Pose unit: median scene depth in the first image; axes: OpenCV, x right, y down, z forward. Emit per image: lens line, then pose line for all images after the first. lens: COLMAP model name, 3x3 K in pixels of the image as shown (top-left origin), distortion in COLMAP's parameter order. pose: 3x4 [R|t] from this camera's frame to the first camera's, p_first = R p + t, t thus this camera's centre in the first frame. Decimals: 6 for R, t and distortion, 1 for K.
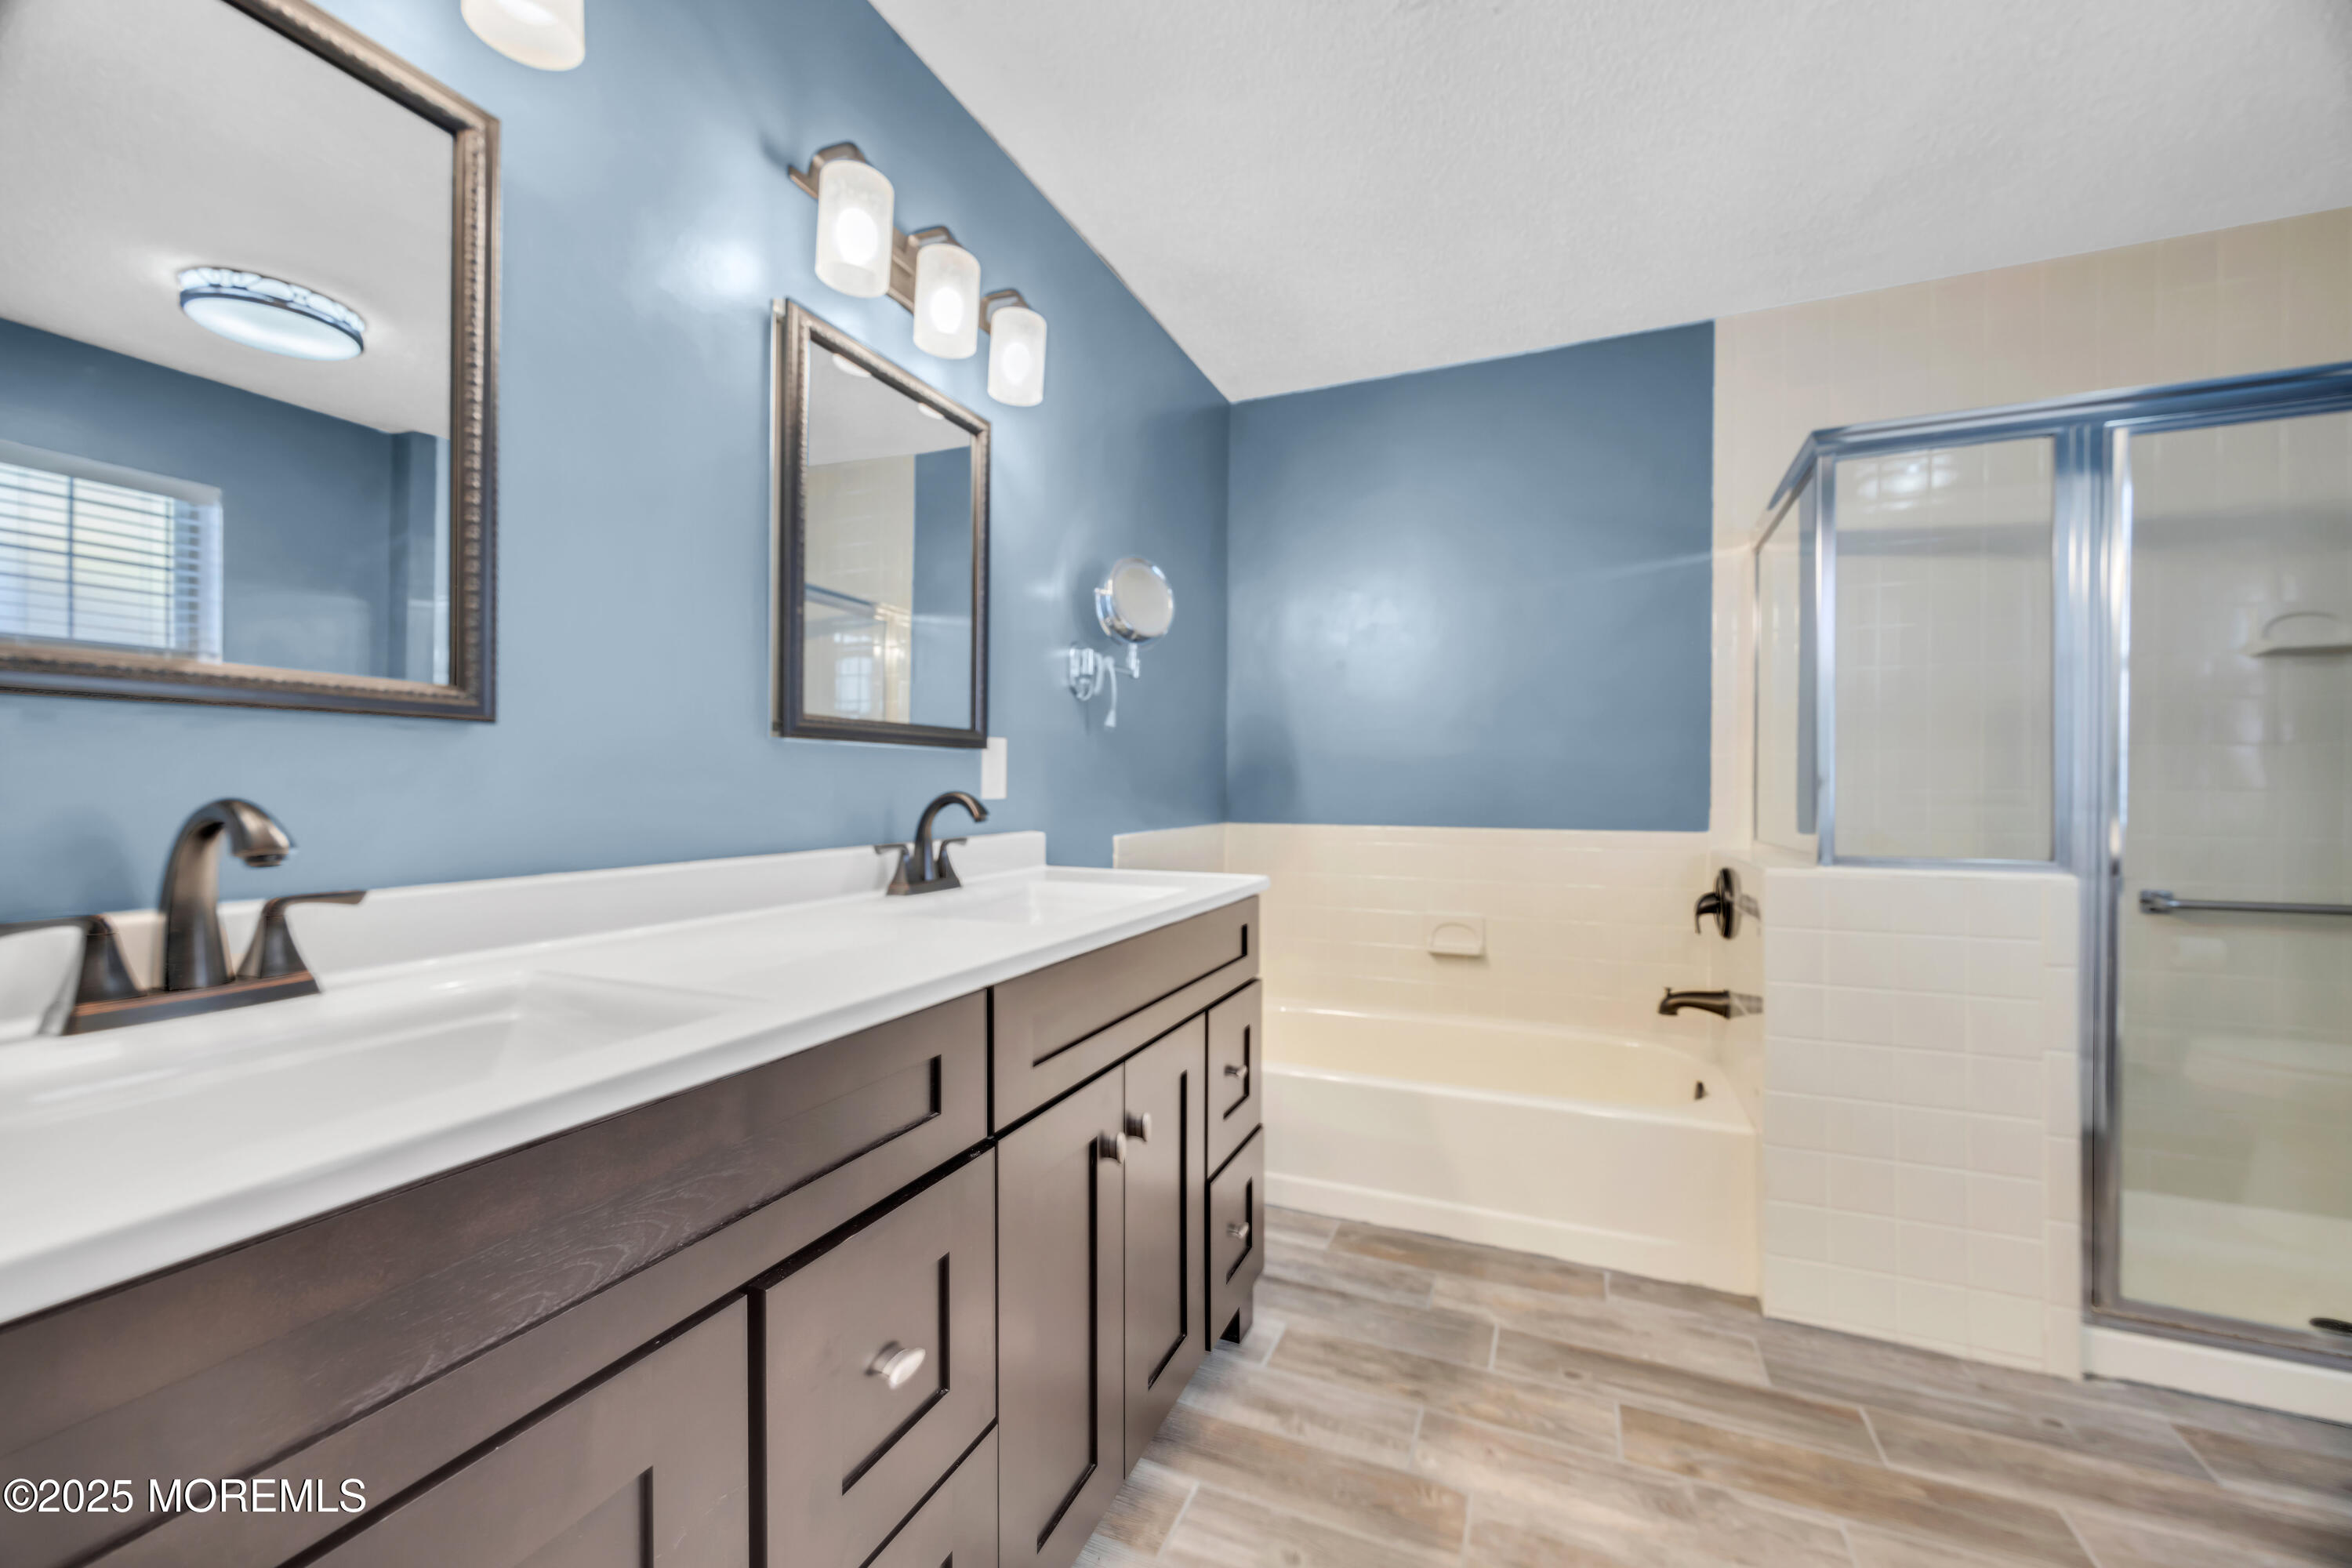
lens RADIAL K [[899.3, 0, 1180.5], [0, 899.3, 777.9], [0, 0, 1]] dist [0.003764, 0.000481]
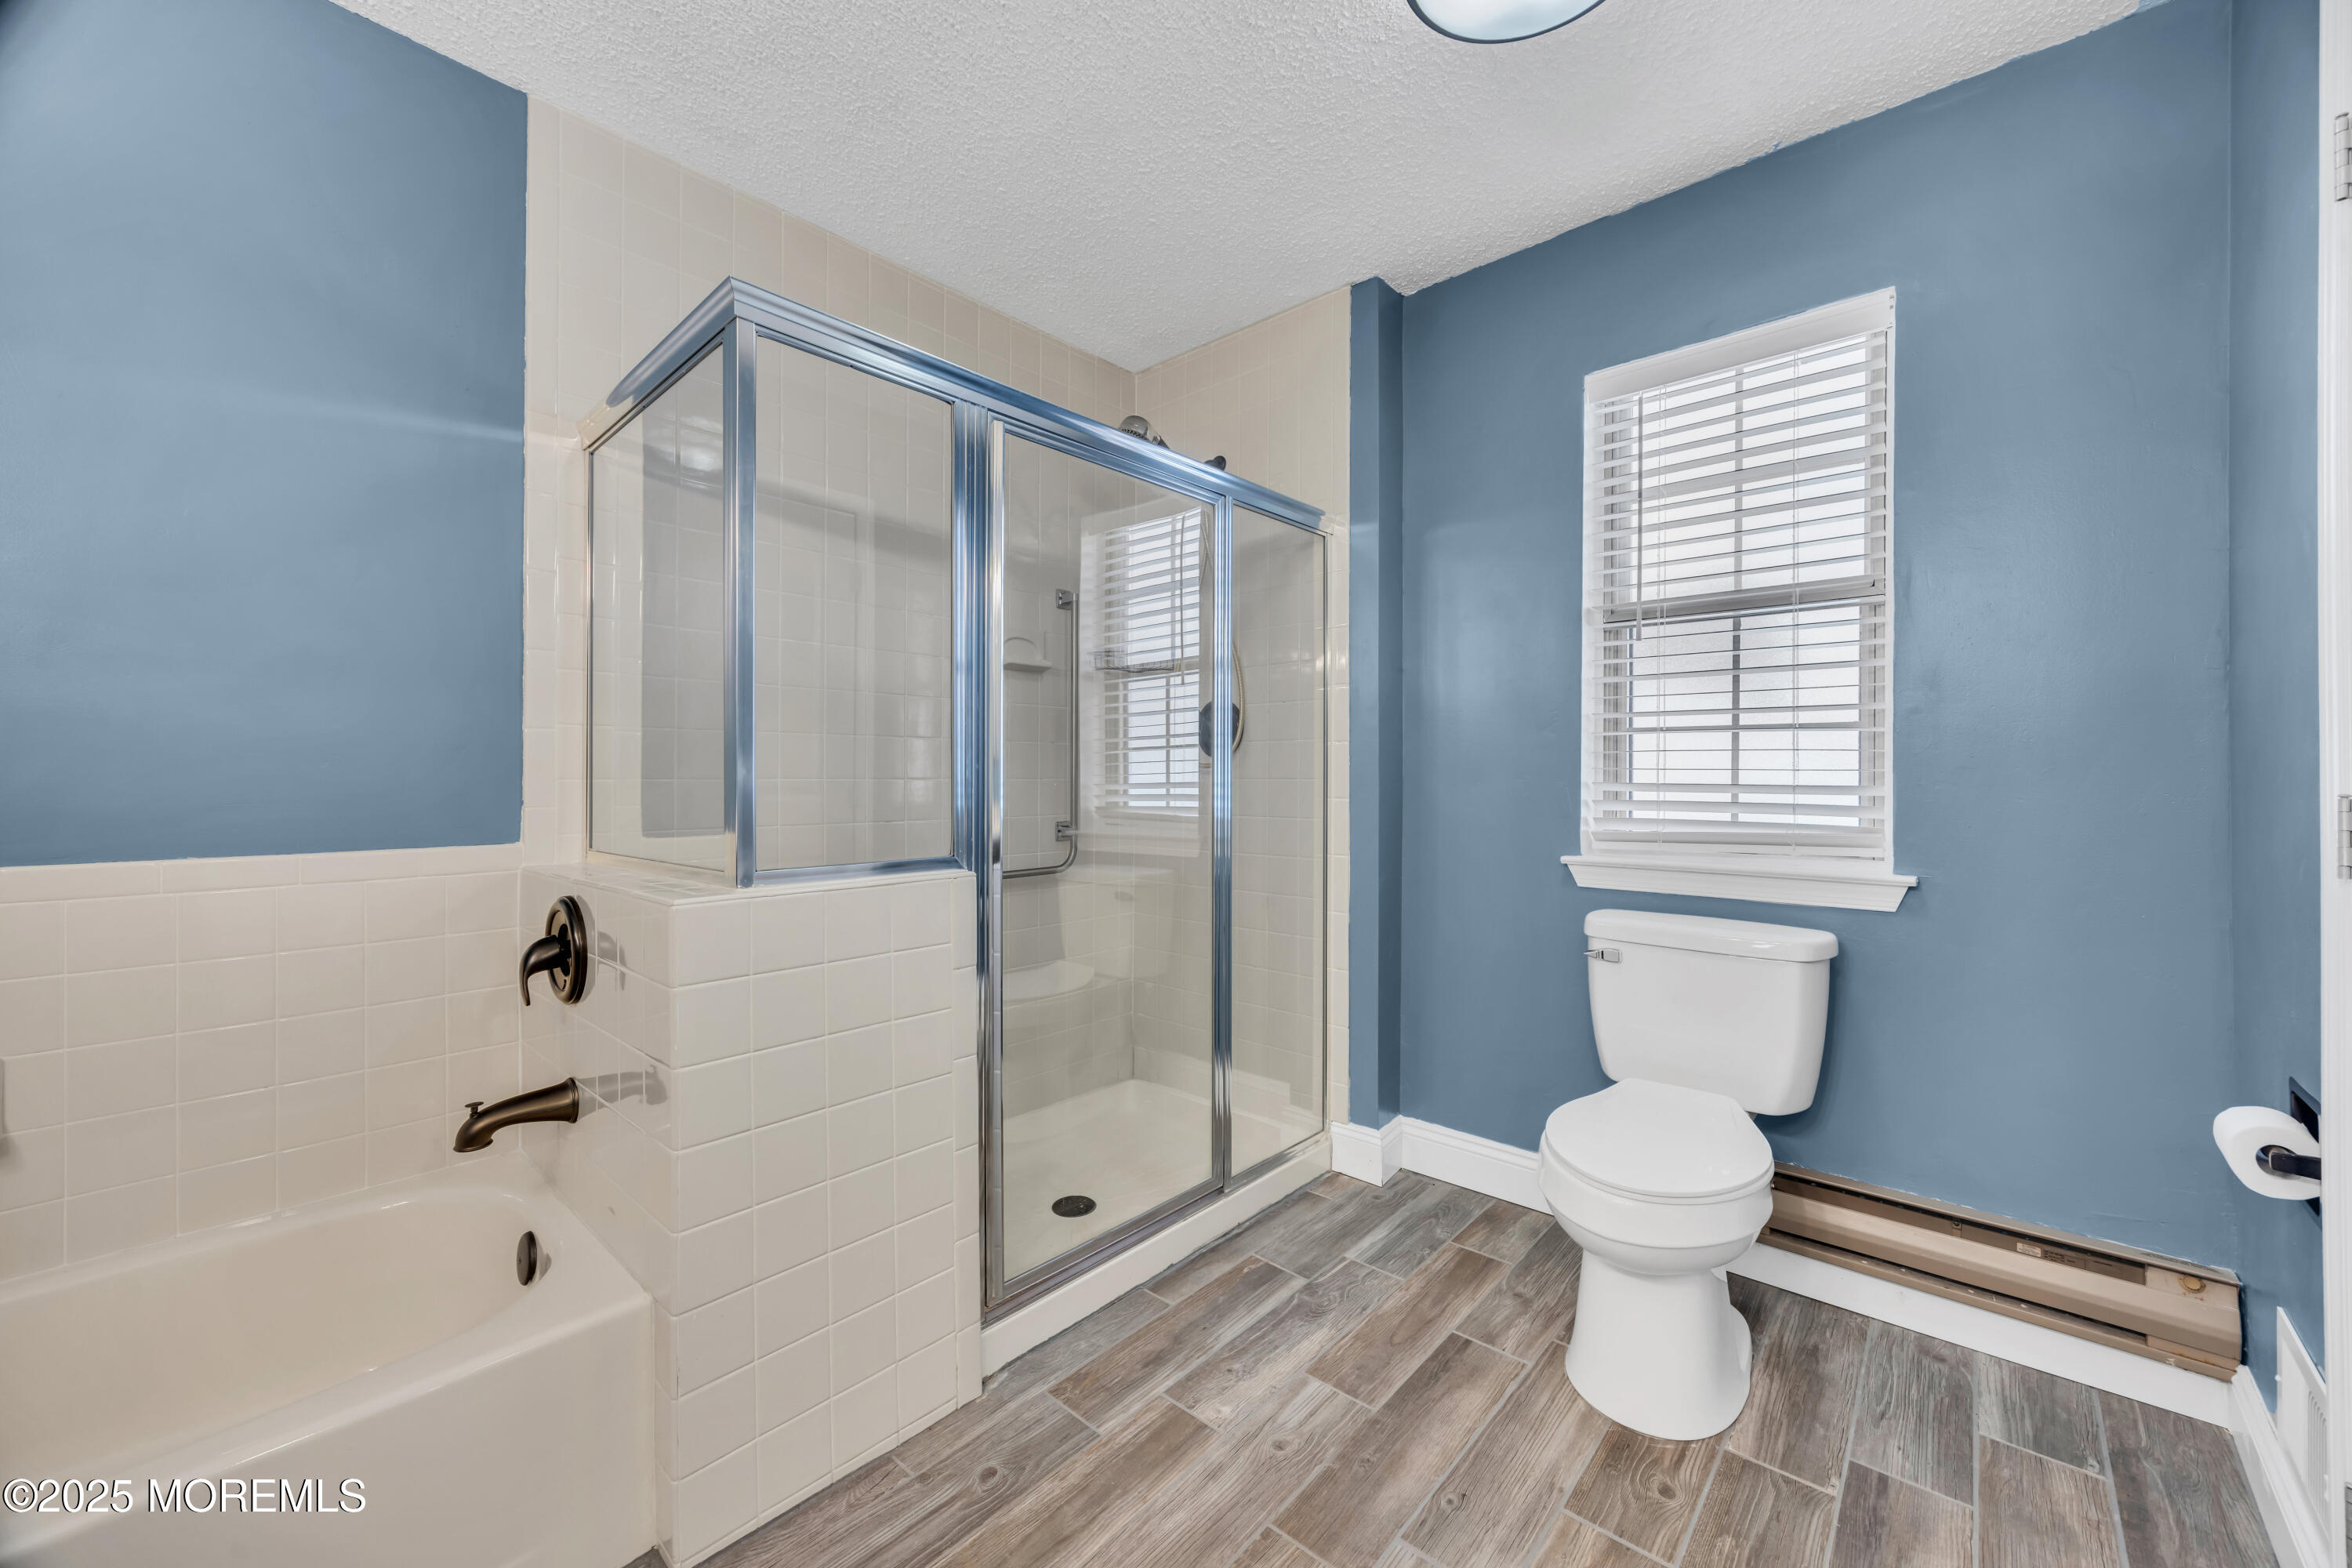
lens RADIAL K [[899.3, 0, 1177.5], [0, 899.3, 767.0], [0, 0, 1]] dist [0.003764, 0.000481]
pose [[0.314201, 0.000972, 0.949356, 0.110506], [-0.000779, 0.999999, -0.000766, 0.002927], [-0.949356, -0.000499, 0.314202, 0.359500]]
